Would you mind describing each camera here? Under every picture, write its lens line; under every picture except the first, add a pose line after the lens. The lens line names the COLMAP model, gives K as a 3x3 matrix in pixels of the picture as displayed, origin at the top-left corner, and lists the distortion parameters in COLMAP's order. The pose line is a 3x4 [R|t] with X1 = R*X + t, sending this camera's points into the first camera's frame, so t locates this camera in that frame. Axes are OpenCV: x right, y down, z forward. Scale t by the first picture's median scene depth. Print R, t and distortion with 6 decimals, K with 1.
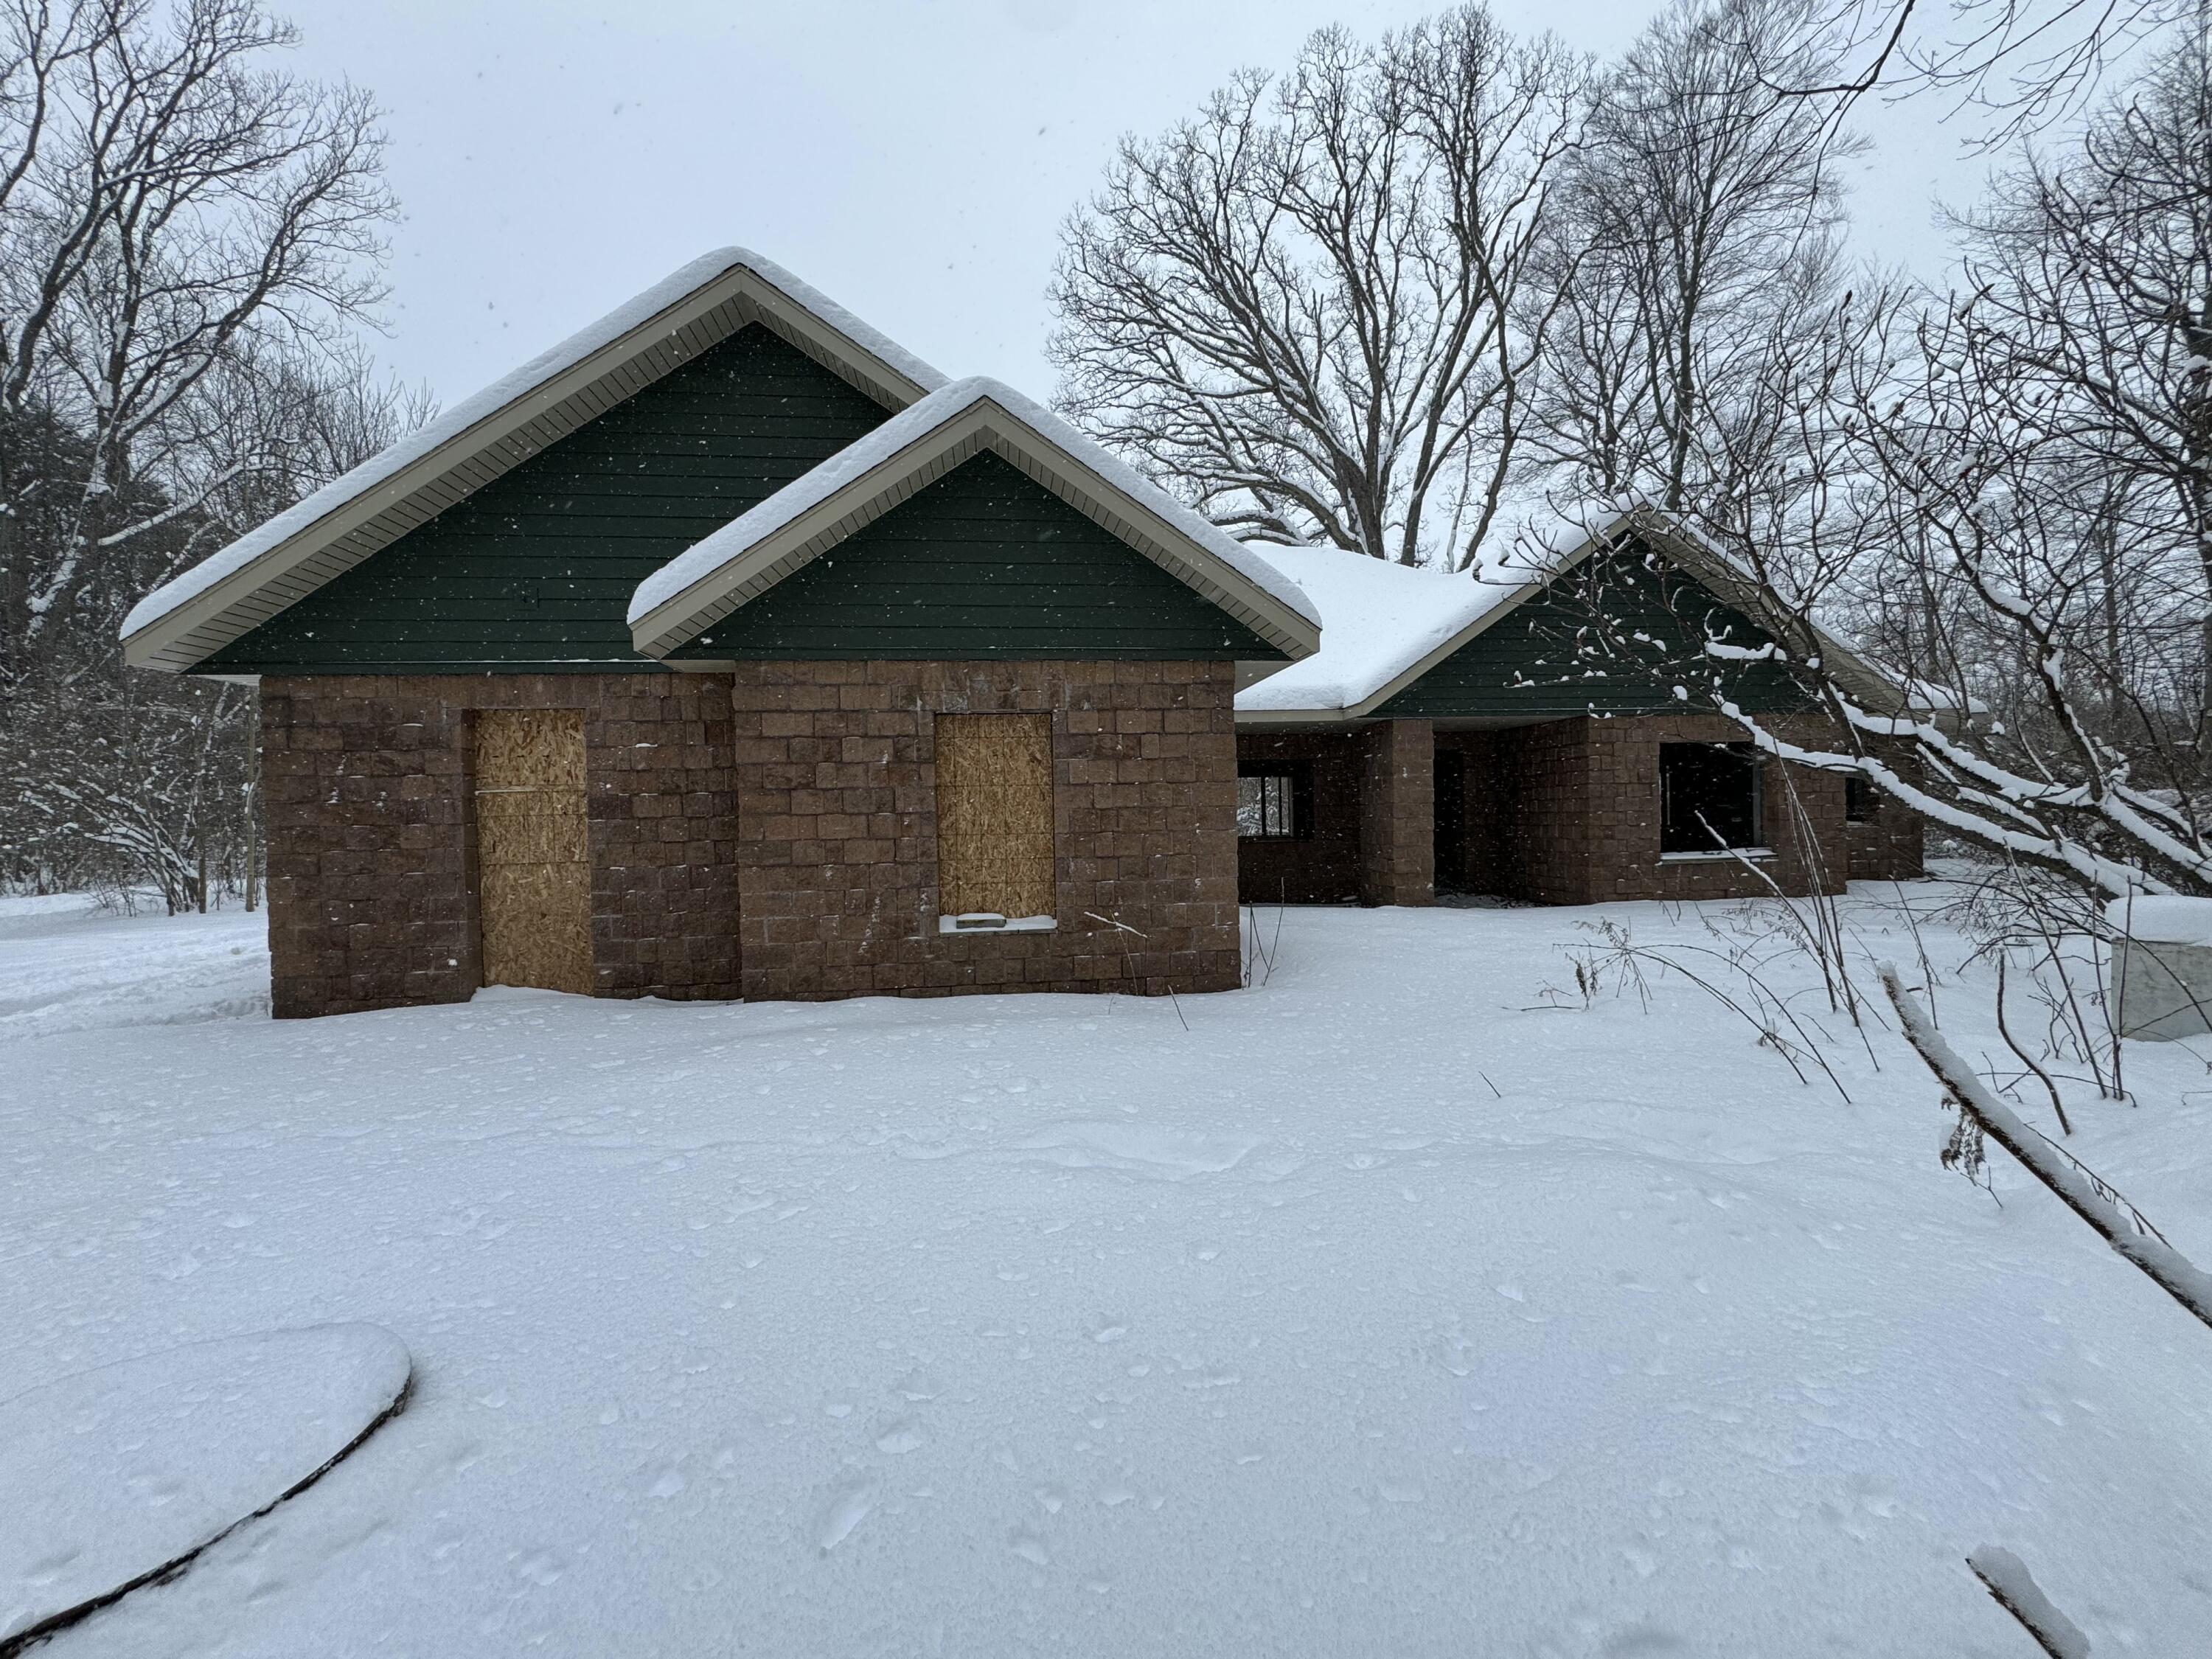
lens RADIAL K [[876.9, 0, 1106.0], [0, 876.9, 832.5], [0, 0, 1]] dist [-0.003235, -0.000290]
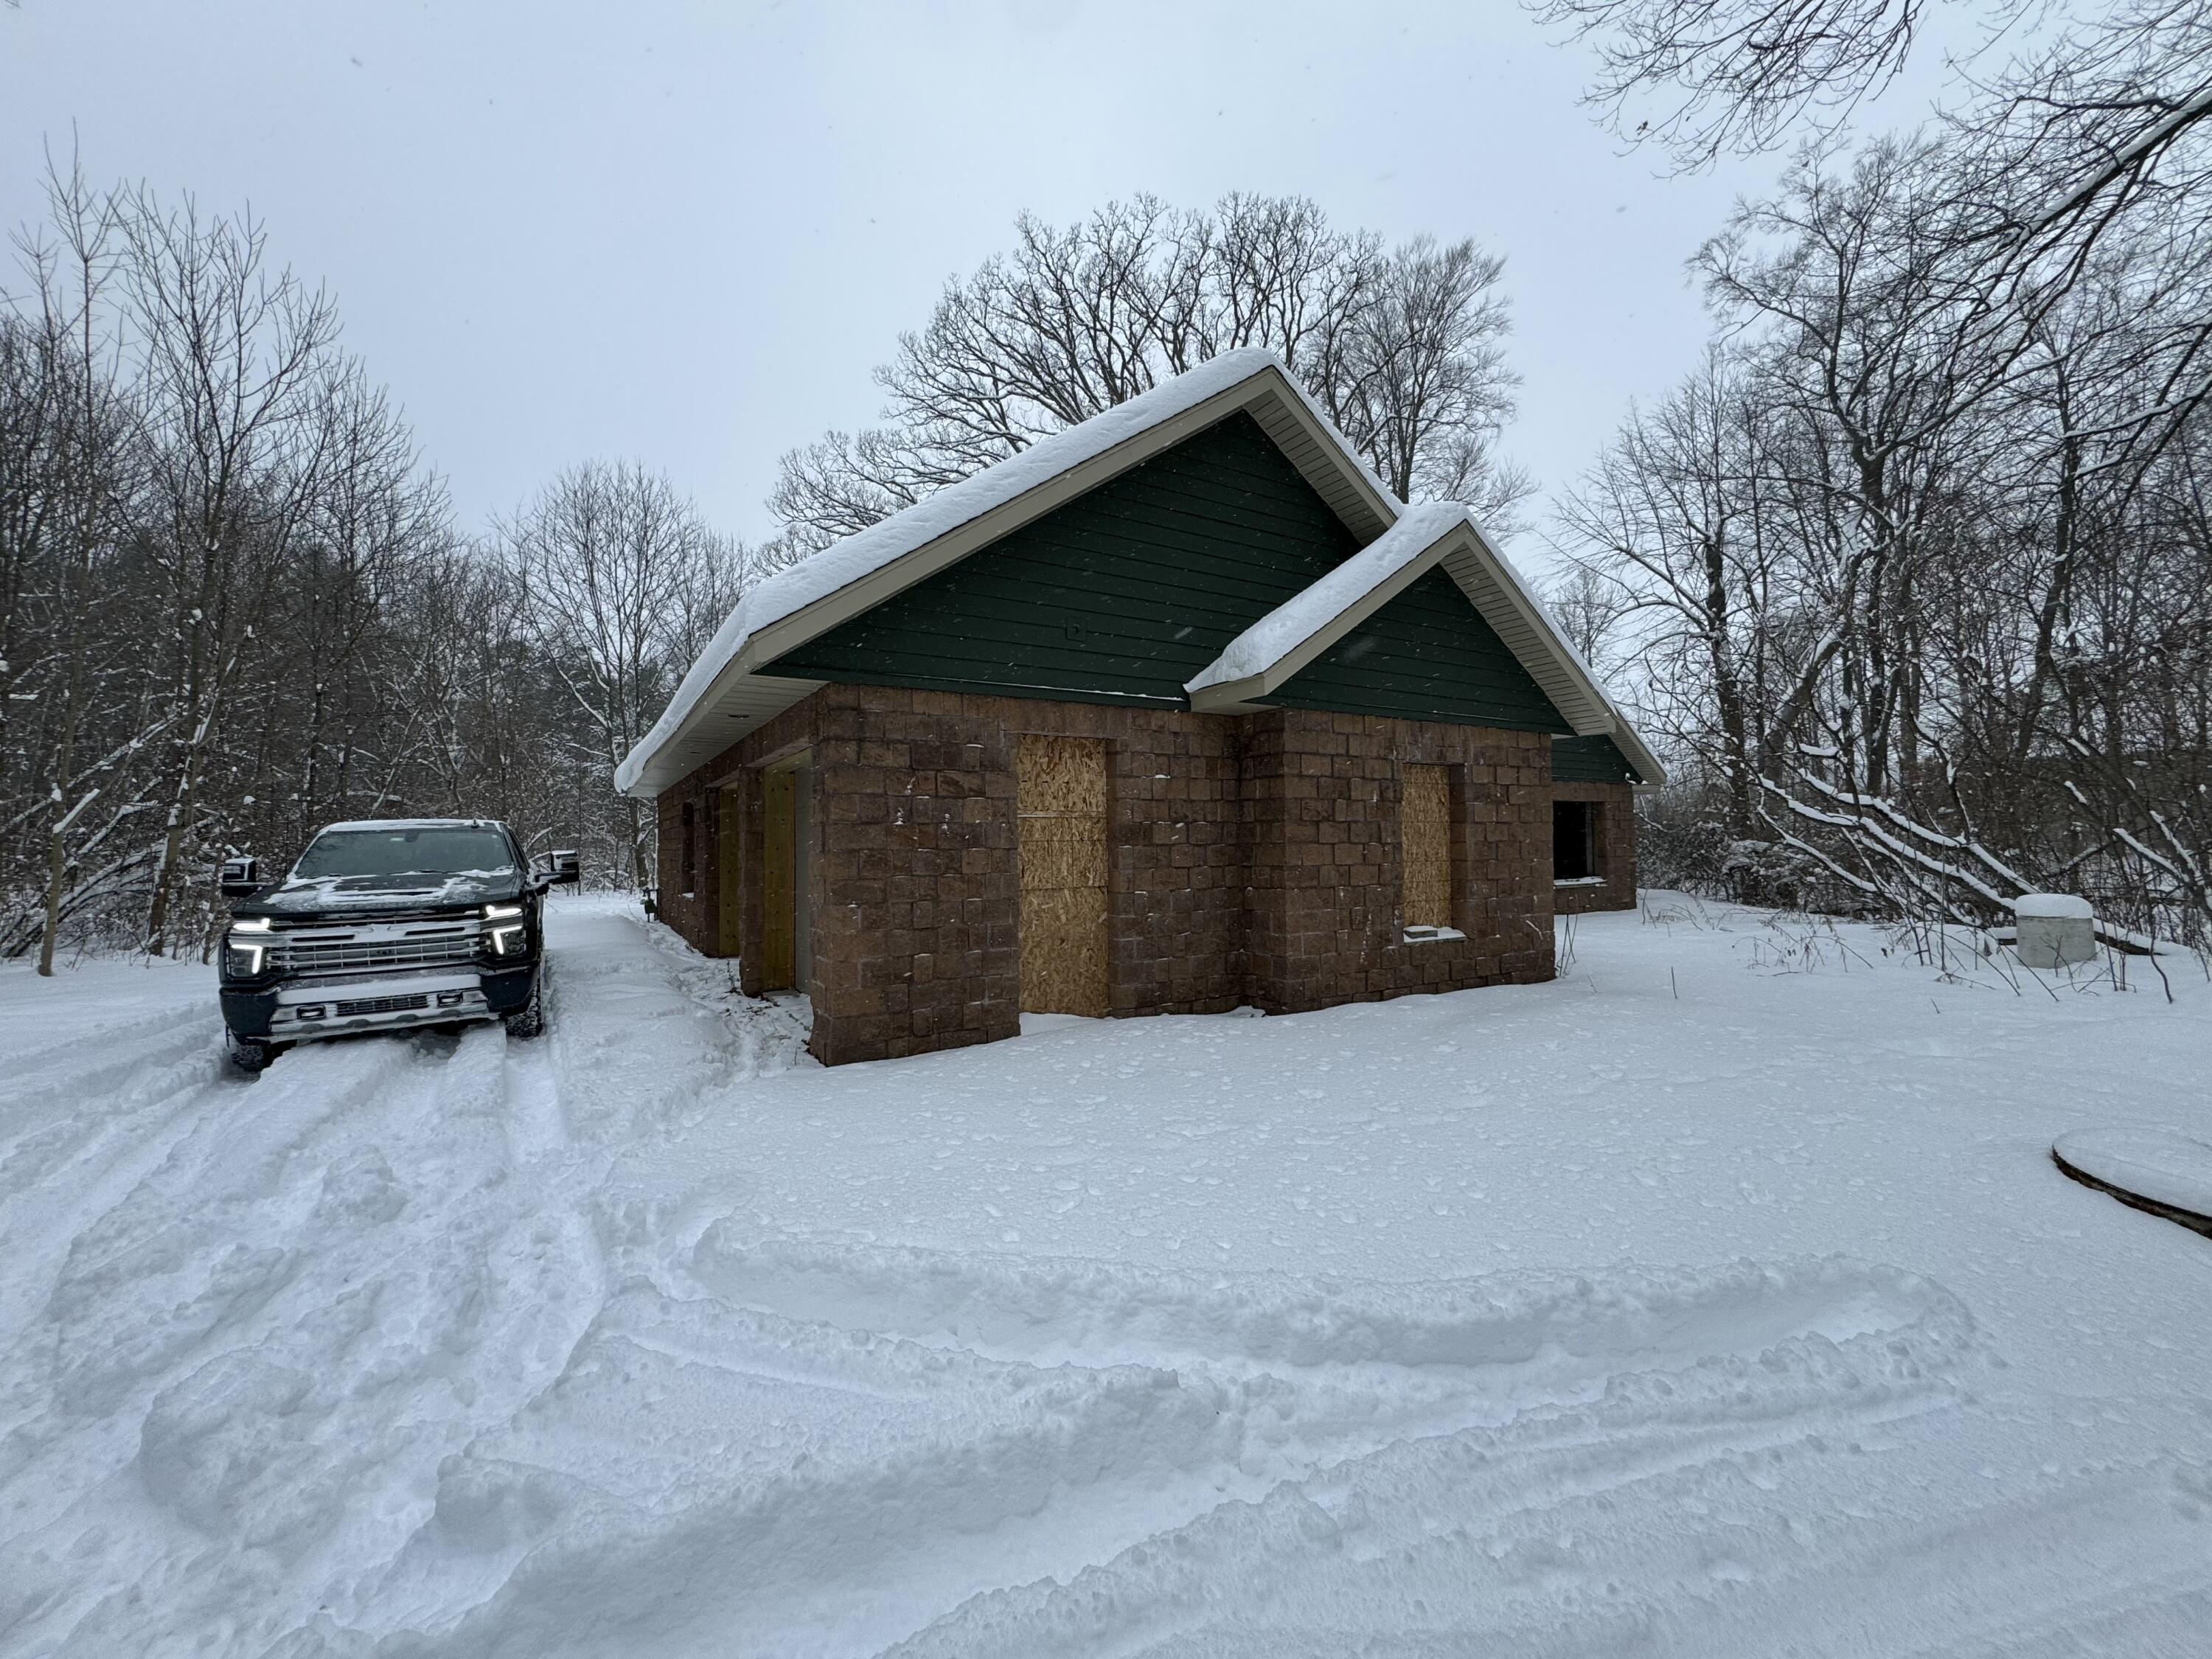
lens RADIAL K [[876.9, 0, 1105.9], [0, 876.9, 825.7], [0, 0, 1]] dist [-0.003235, -0.000290]
pose [[0.912444, 0.021463, 0.408639, -1.048057], [-0.001496, 0.998792, -0.049120, 0.012950], [-0.409200, 0.044208, 0.911373, 0.059120]]
